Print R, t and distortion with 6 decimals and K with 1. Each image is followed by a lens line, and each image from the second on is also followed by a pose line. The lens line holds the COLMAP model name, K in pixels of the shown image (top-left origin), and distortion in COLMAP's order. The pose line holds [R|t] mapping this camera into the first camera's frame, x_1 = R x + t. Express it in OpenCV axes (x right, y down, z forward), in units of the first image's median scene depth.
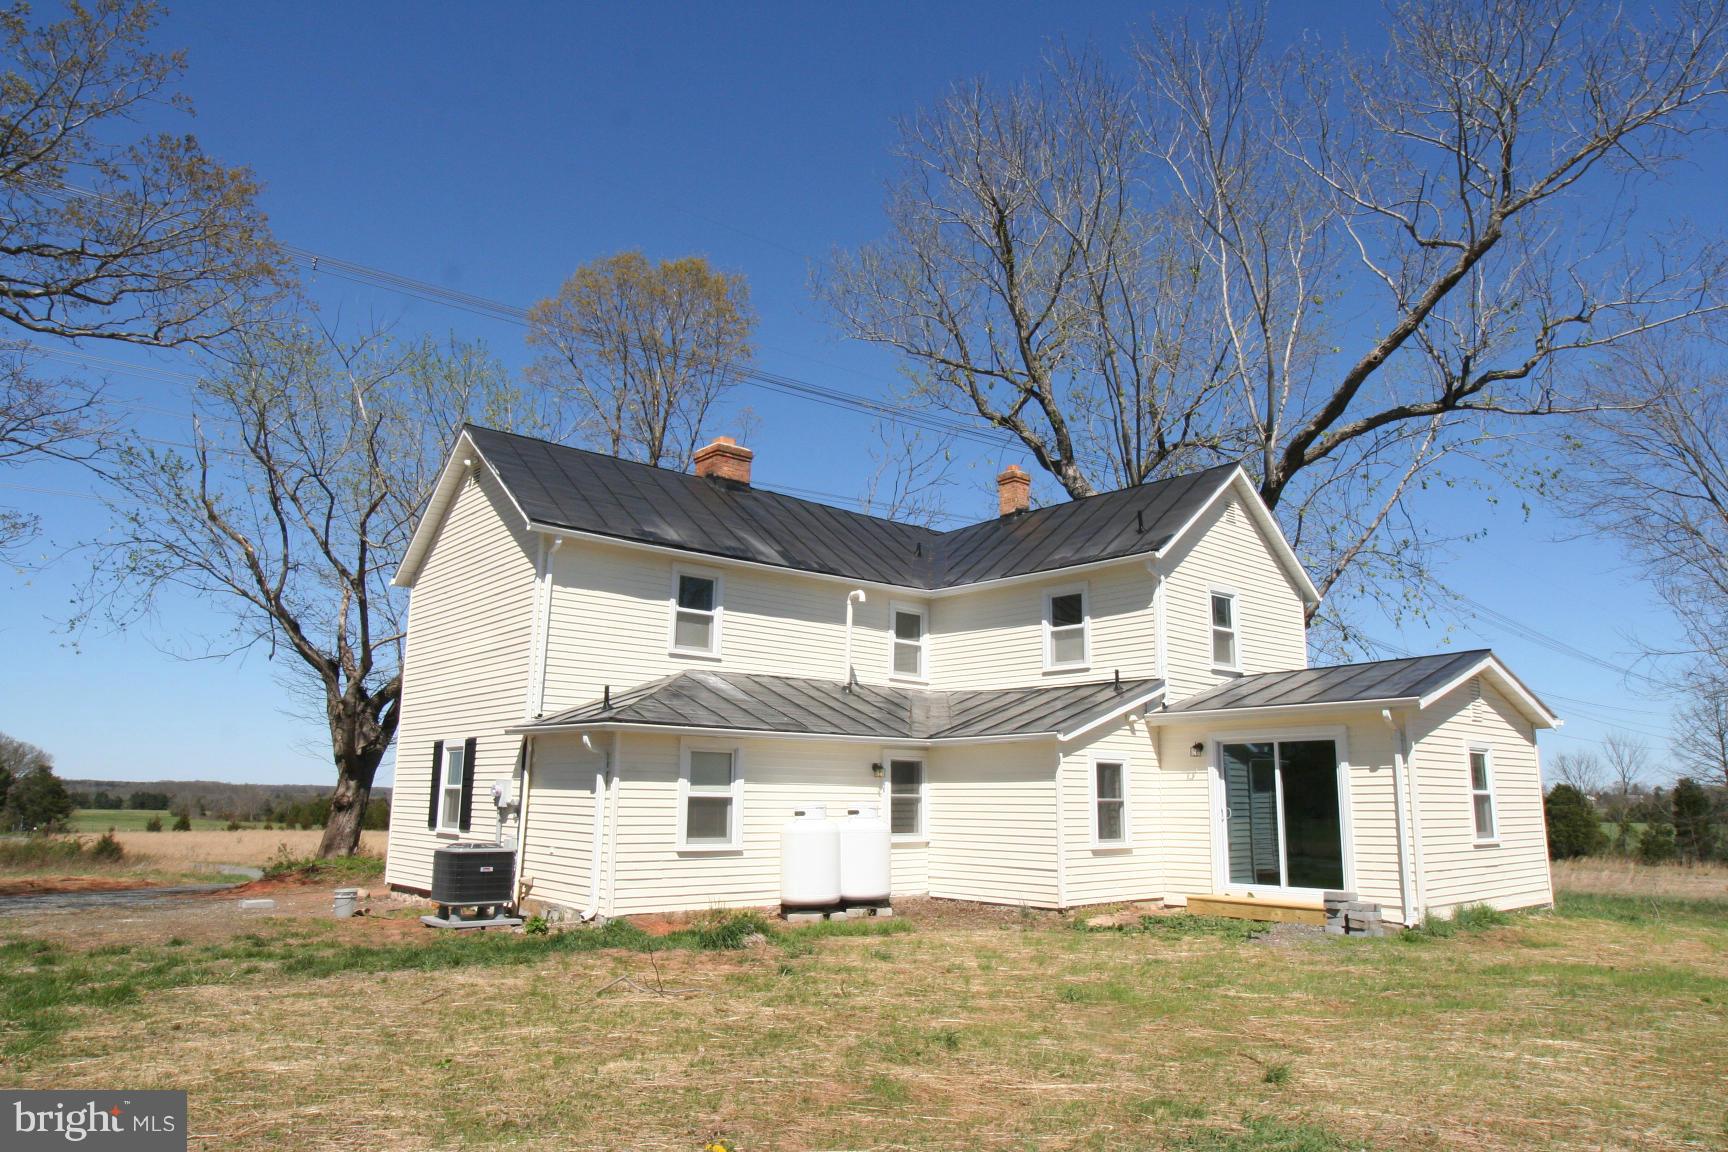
lens RADIAL K [[1092.7, 0, 862.2], [0, 1092.7, 585.2], [0, 0, 1]] dist [-0.072215, 0.053429]
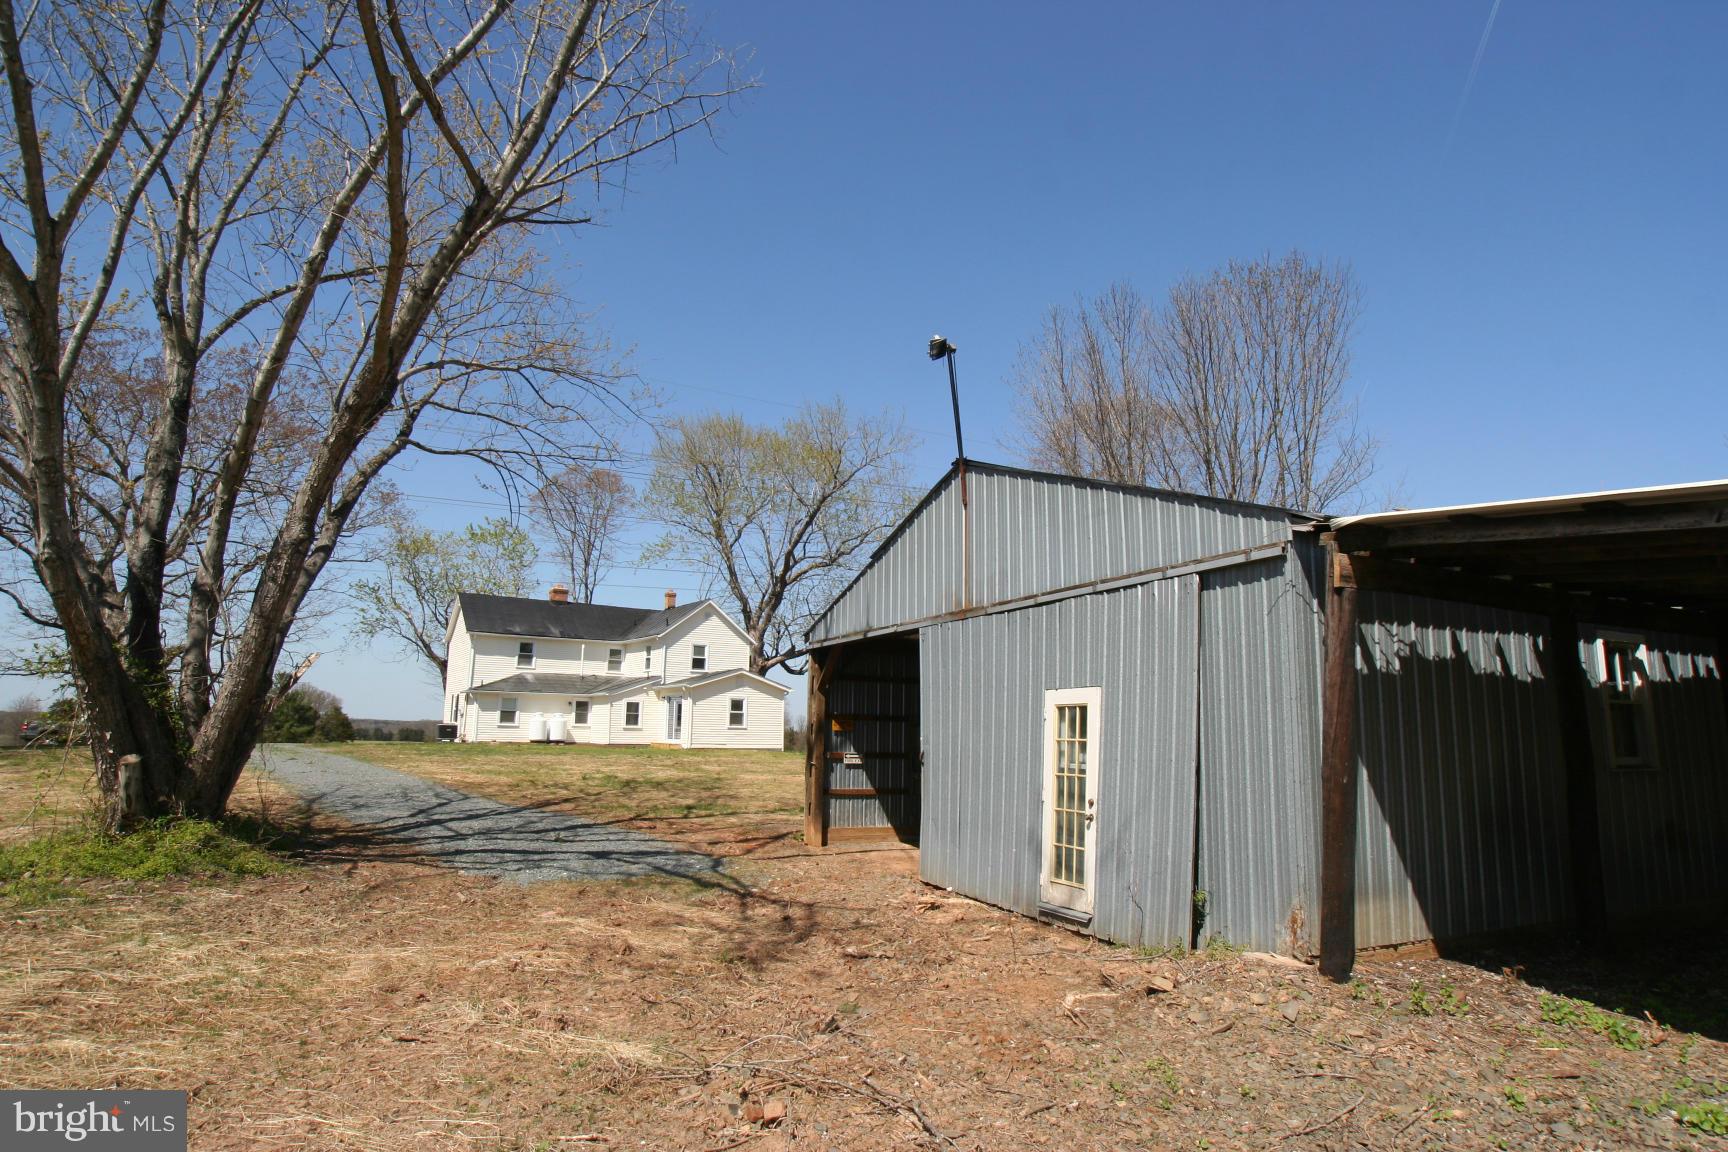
lens RADIAL K [[883.3, 0, 868.1], [0, 883.3, 579.0], [0, 0, 1]] dist [-0.079494, 0.046322]
pose [[0.994943, -0.018225, -0.098775, 1.048185], [0.020417, 0.999566, 0.021222, -0.218244], [0.098345, -0.023132, 0.994883, -1.358263]]
